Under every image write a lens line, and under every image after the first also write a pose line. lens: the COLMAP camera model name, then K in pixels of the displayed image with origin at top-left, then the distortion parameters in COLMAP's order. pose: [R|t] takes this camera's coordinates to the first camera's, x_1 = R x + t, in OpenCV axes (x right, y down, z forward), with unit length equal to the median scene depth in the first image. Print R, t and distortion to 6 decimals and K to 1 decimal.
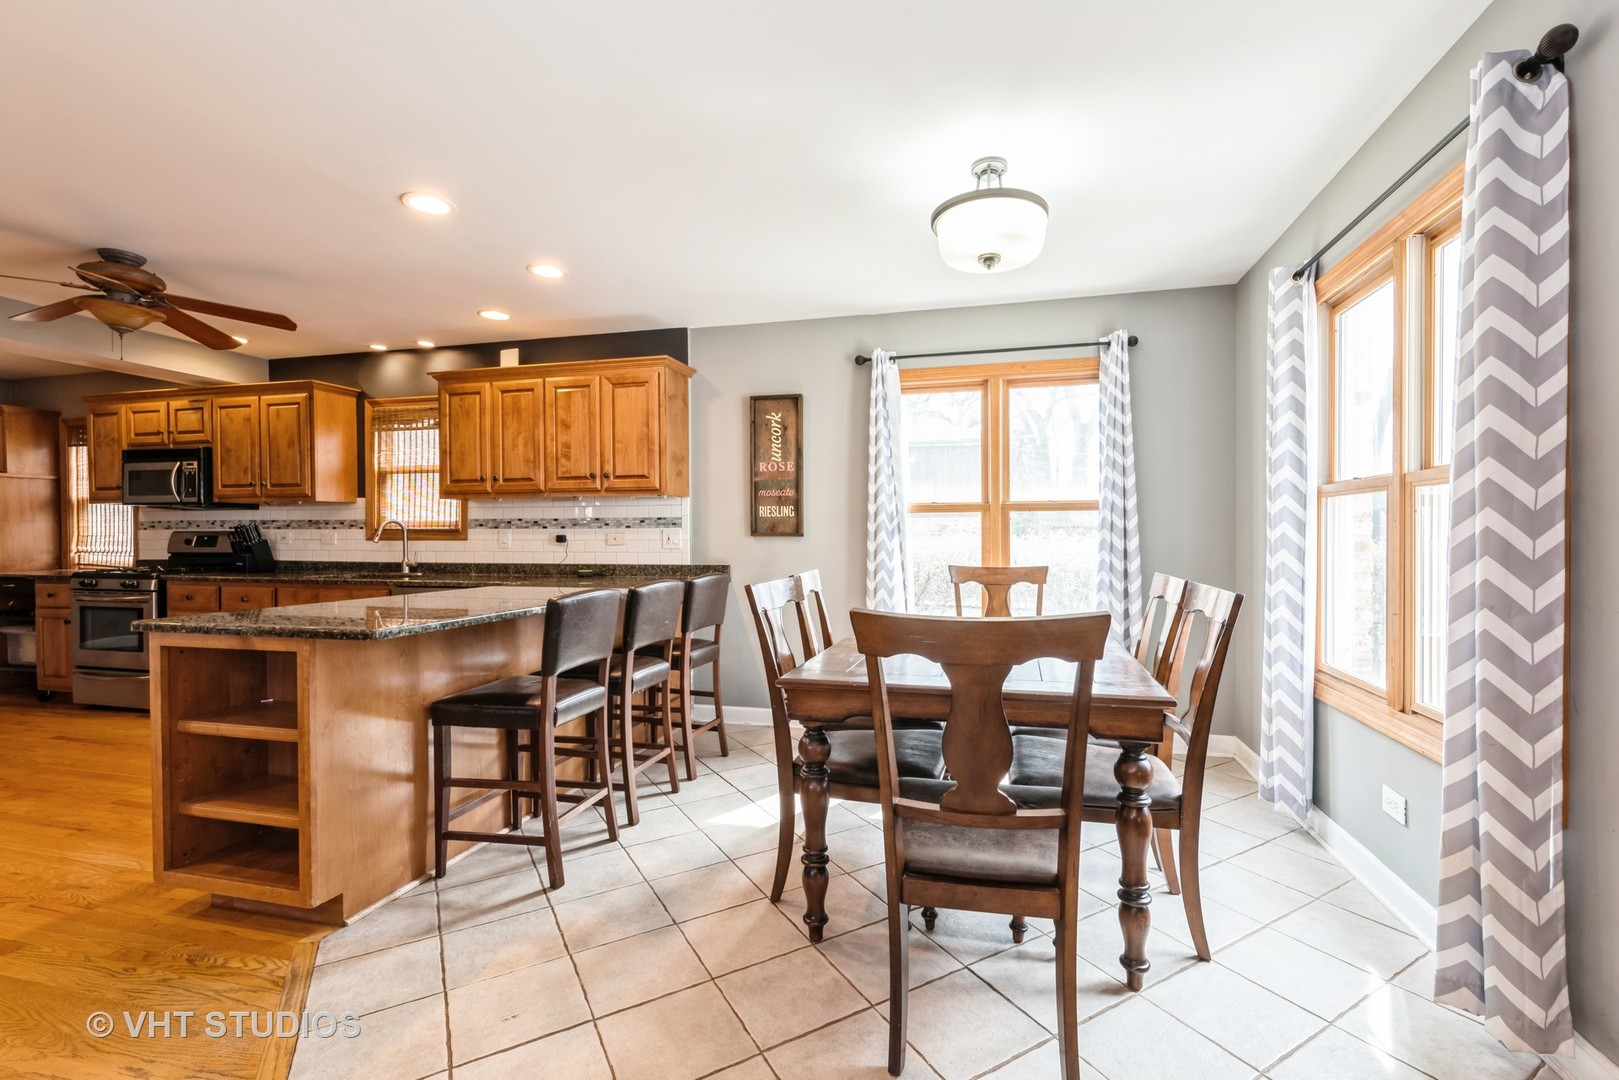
lens RADIAL K [[703.2, 0, 823.0], [0, 703.2, 541.9], [0, 0, 1]] dist [0.000725, -0.000459]
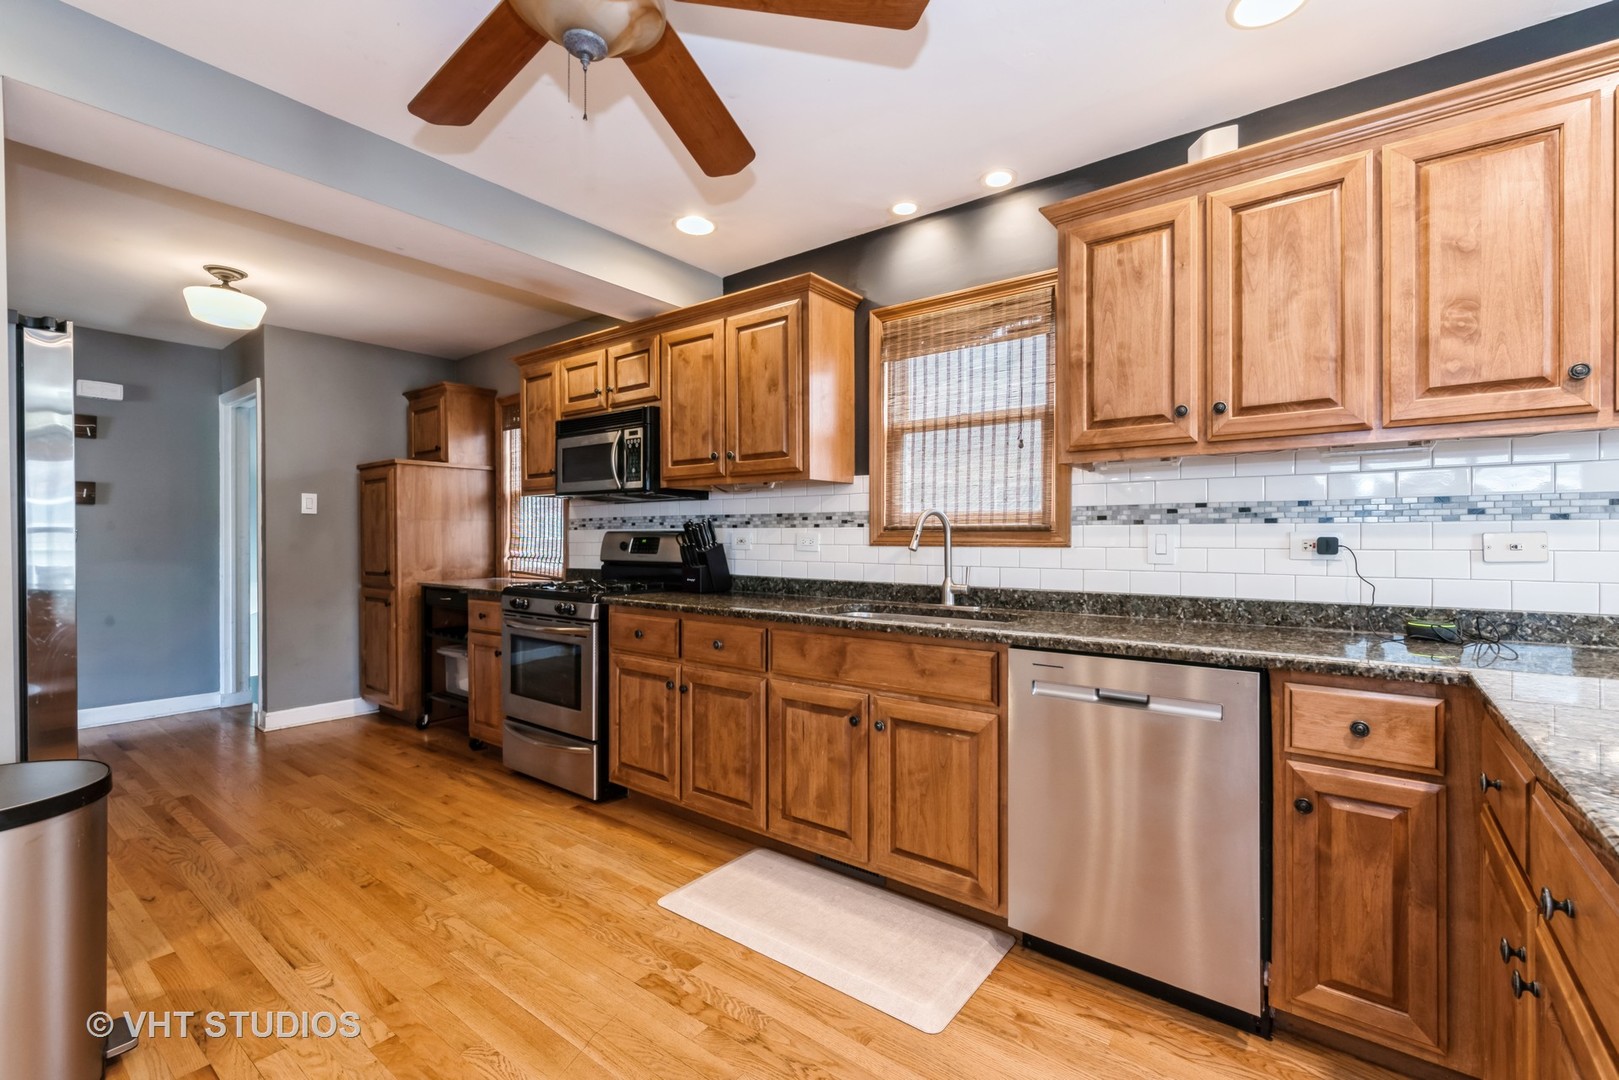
lens RADIAL K [[703.2, 0, 823.0], [0, 703.2, 541.8], [0, 0, 1]] dist [0.000725, -0.000459]
pose [[0.921142, 0.004098, -0.389206, -0.462084], [-0.006450, 0.999968, -0.004737, -0.002583], [0.389174, 0.006874, 0.921139, 0.441158]]
